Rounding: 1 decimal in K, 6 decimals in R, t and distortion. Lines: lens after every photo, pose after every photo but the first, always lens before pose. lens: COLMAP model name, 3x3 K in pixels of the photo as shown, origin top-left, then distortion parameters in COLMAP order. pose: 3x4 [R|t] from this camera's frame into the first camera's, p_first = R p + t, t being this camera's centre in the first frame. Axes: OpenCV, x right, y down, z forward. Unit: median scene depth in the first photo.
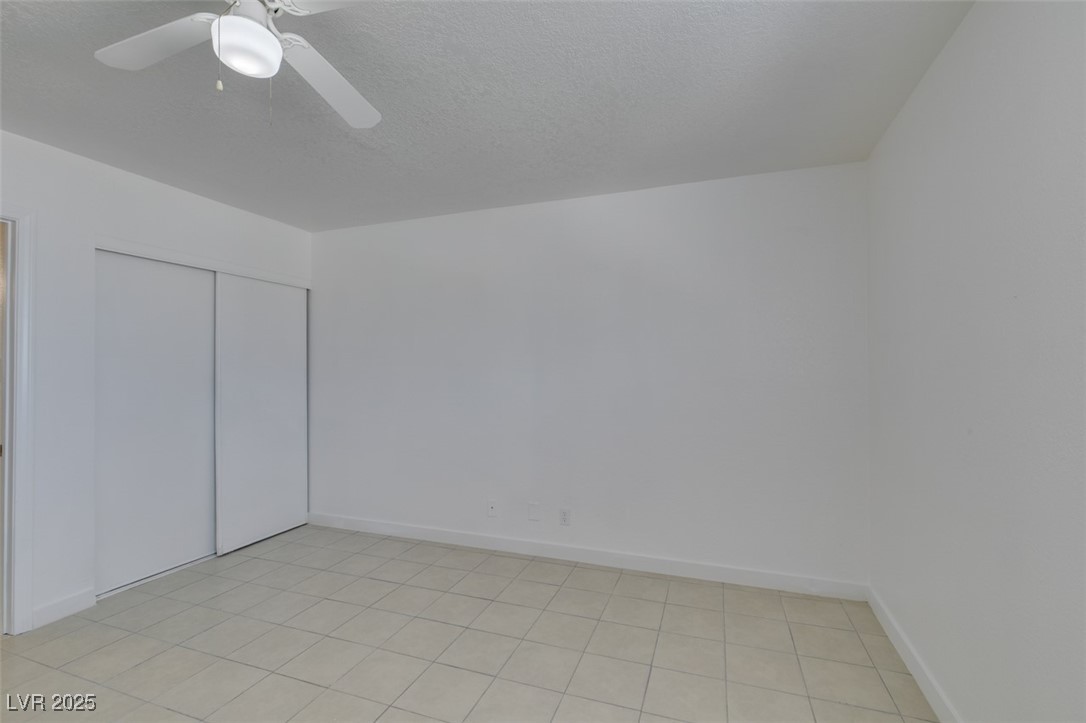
lens RADIAL K [[484.1, 0, 541.6], [0, 484.1, 368.3], [0, 0, 1]] dist [0.003261, -0.000690]
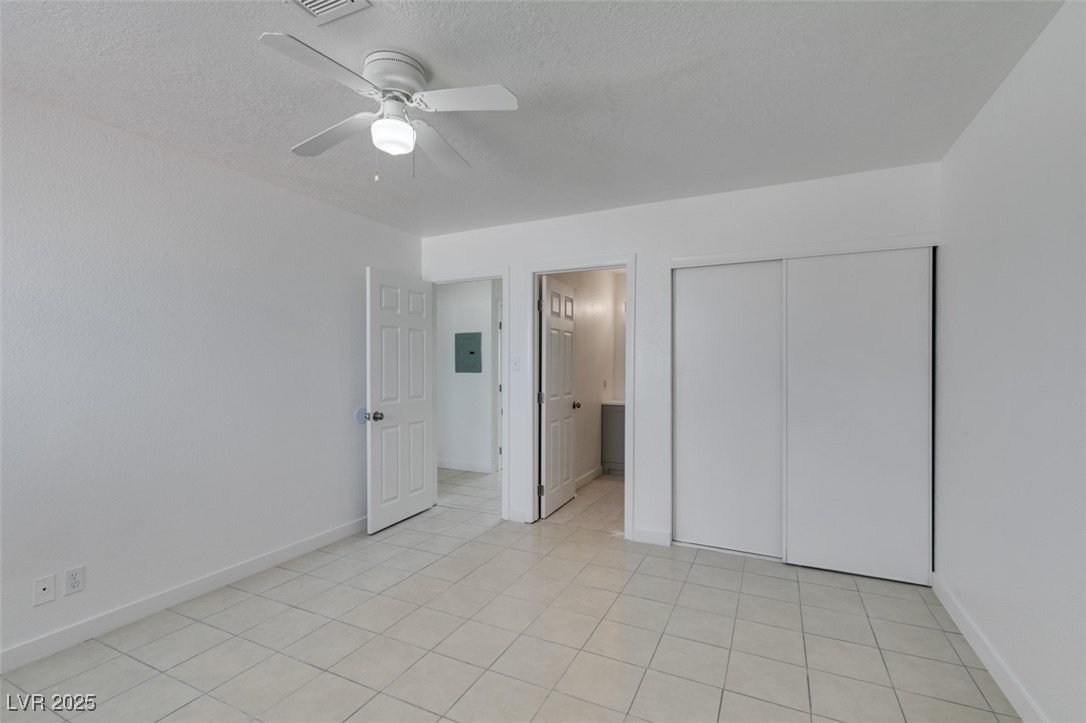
lens RADIAL K [[484.1, 0, 541.6], [0, 484.1, 368.3], [0, 0, 1]] dist [0.003261, -0.000690]
pose [[-0.093041, 0.011004, -0.995601, 0.322000], [-0.000473, 0.999938, 0.011096, 0.001046], [0.995662, 0.001503, -0.093030, 0.652690]]
